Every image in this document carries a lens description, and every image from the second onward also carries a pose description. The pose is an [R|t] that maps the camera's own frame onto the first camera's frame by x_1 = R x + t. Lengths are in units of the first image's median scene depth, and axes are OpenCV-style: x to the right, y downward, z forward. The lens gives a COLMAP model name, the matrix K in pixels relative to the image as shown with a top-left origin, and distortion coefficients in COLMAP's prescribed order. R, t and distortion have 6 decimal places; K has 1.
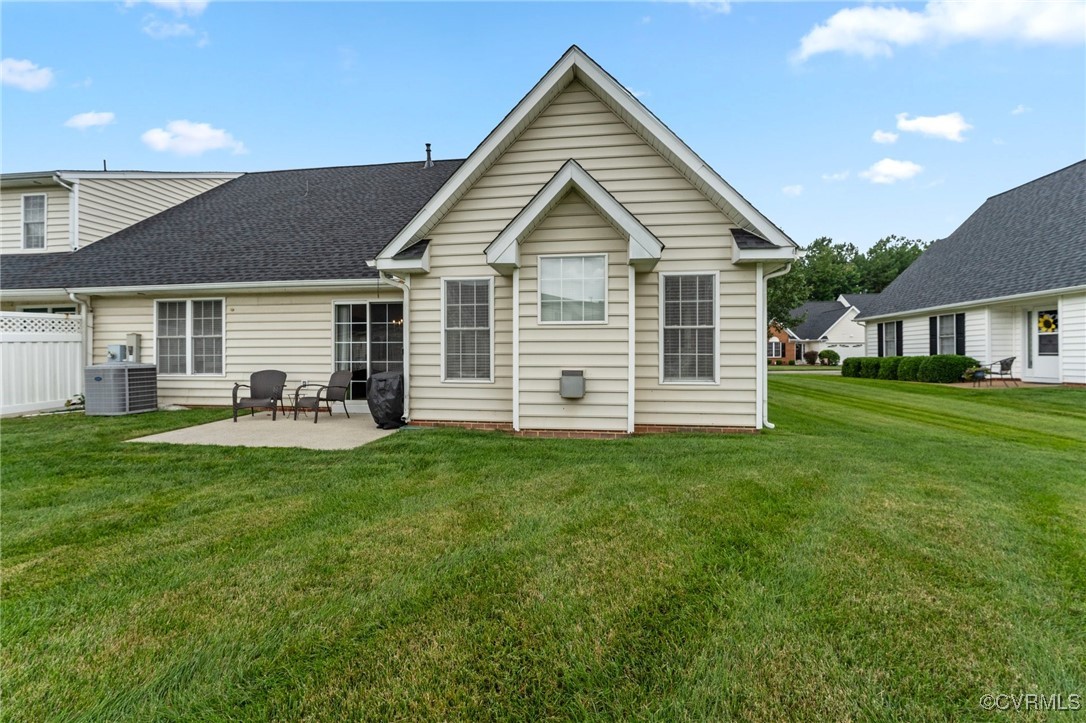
lens RADIAL K [[471.2, 0, 540.1], [0, 471.2, 362.4], [0, 0, 1]] dist [-0.014142, 0.000429]
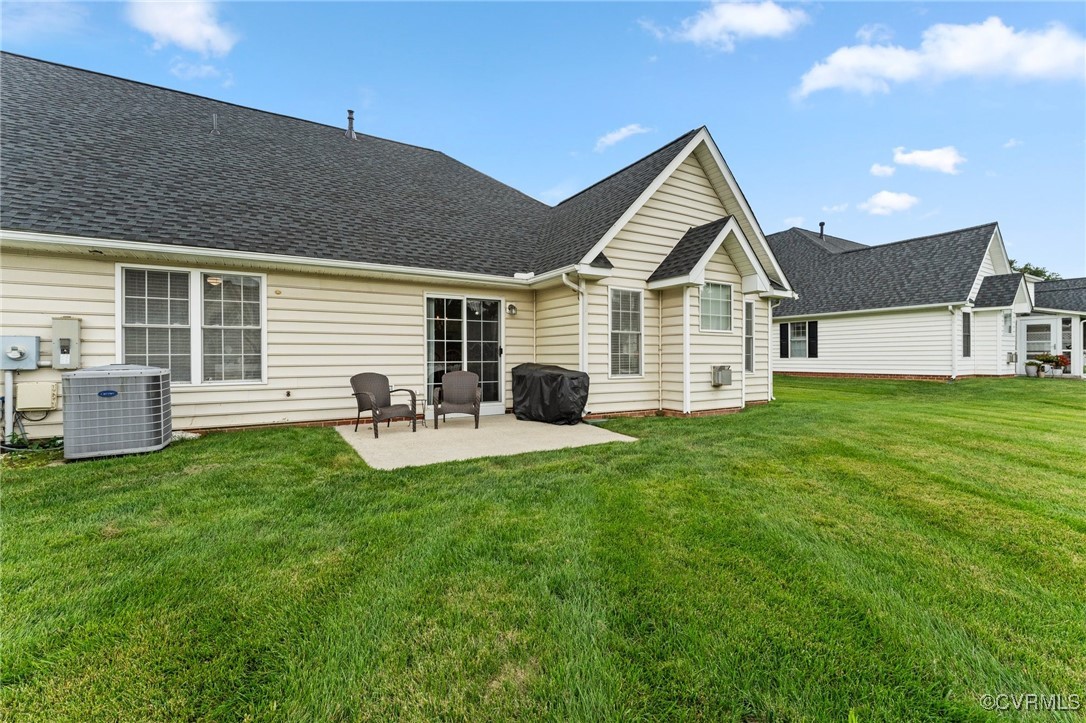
lens RADIAL K [[471.2, 0, 541.0], [0, 471.2, 355.6], [0, 0, 1]] dist [-0.014142, 0.000429]
pose [[0.780047, -0.001210, 0.625720, -0.813103], [0.007675, 0.999941, -0.007634, -0.004522], [-0.625674, 0.010757, 0.780011, 0.172916]]
